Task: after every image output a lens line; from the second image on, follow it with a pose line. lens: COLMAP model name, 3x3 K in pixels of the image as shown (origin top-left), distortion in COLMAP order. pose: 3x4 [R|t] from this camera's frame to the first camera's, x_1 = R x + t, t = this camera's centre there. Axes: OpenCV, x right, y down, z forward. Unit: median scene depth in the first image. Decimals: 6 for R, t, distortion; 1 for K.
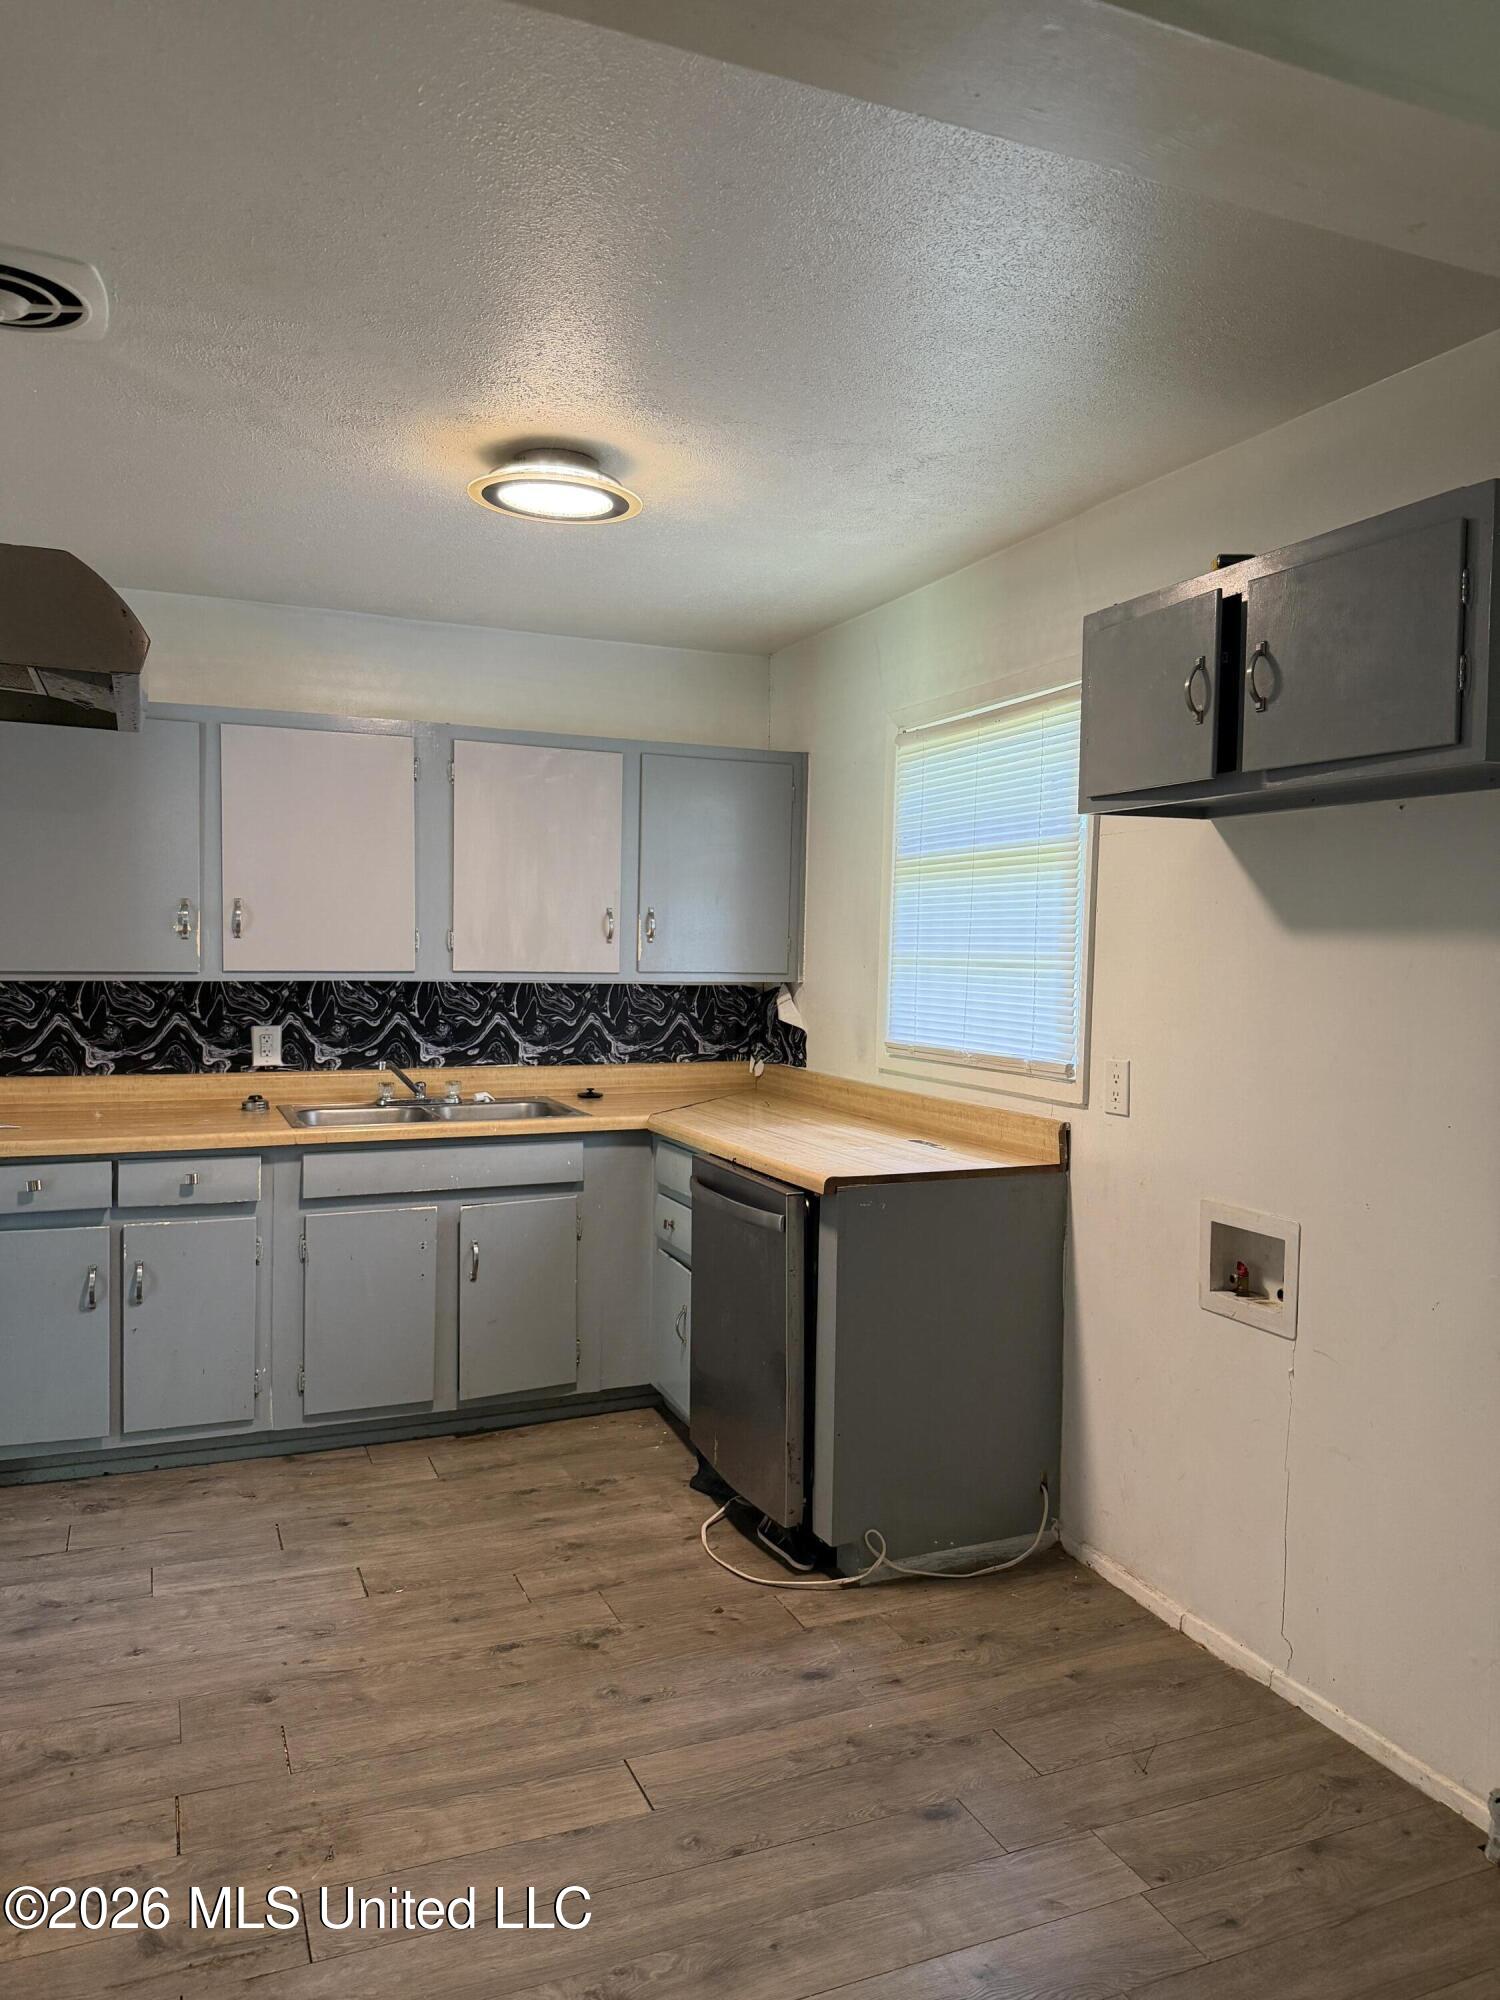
lens RADIAL K [[1436.6, 0, 749.0], [0, 1436.6, 1010.4], [0, 0, 1]] dist [0.035459, -0.052482]
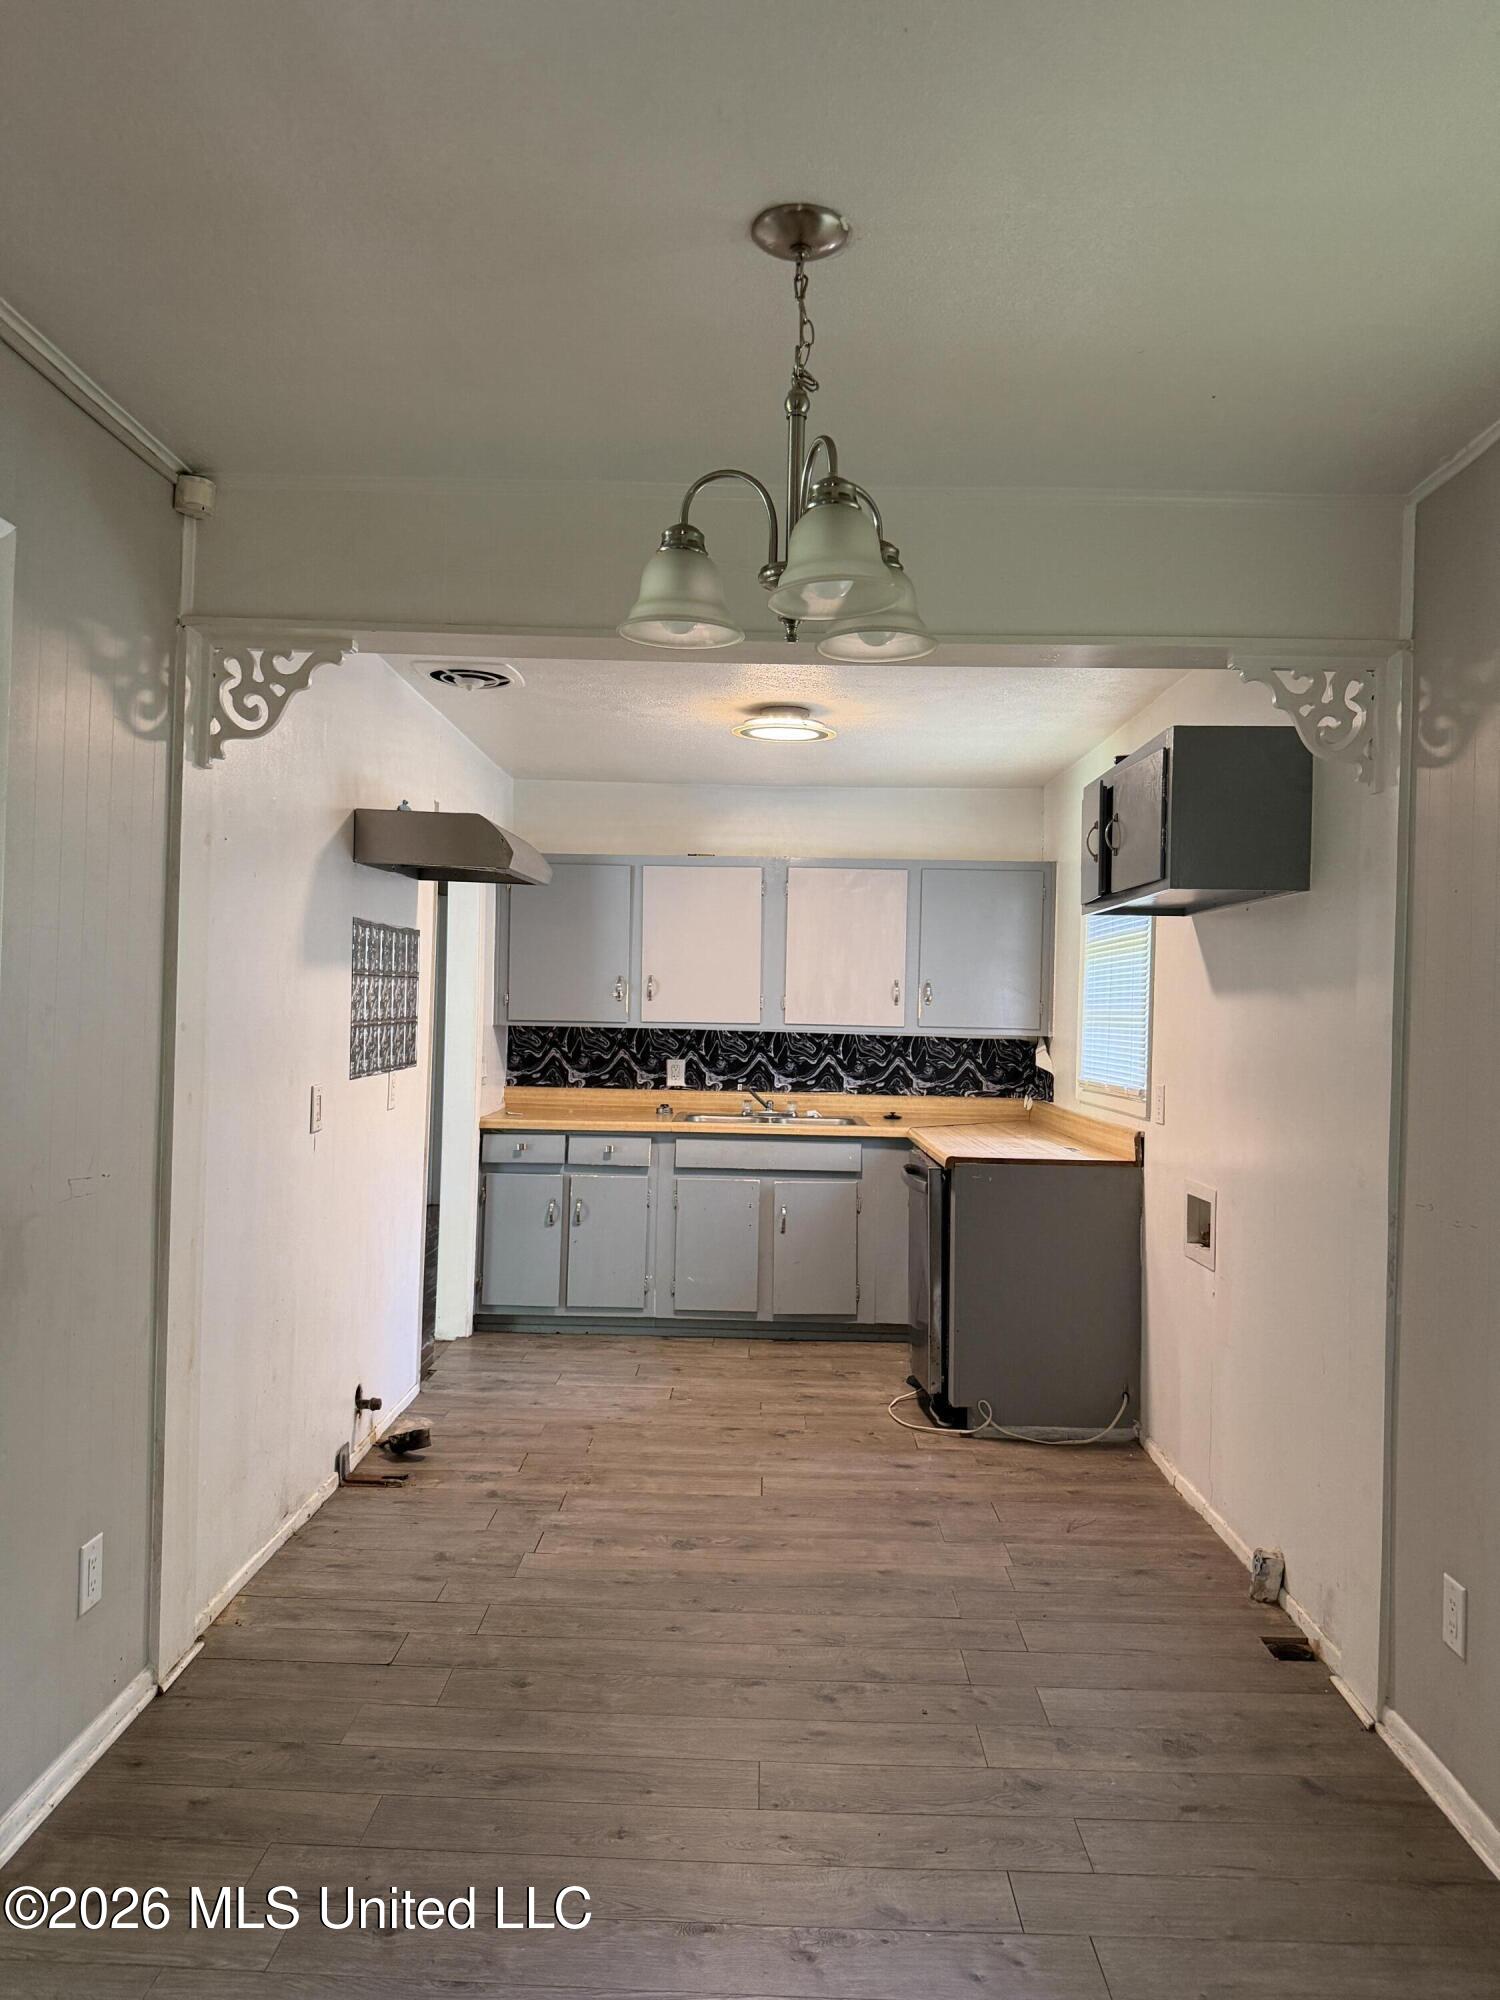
lens RADIAL K [[1430.6, 0, 750.0], [0, 1430.6, 1000.0], [0, 0, 1]] dist [0.073928, -0.127302]
pose [[0.915972, 0.004101, -0.401222, 0.371373], [-0.030072, 0.997837, -0.058454, 0.037230], [0.400114, 0.065608, 0.914114, -0.379463]]
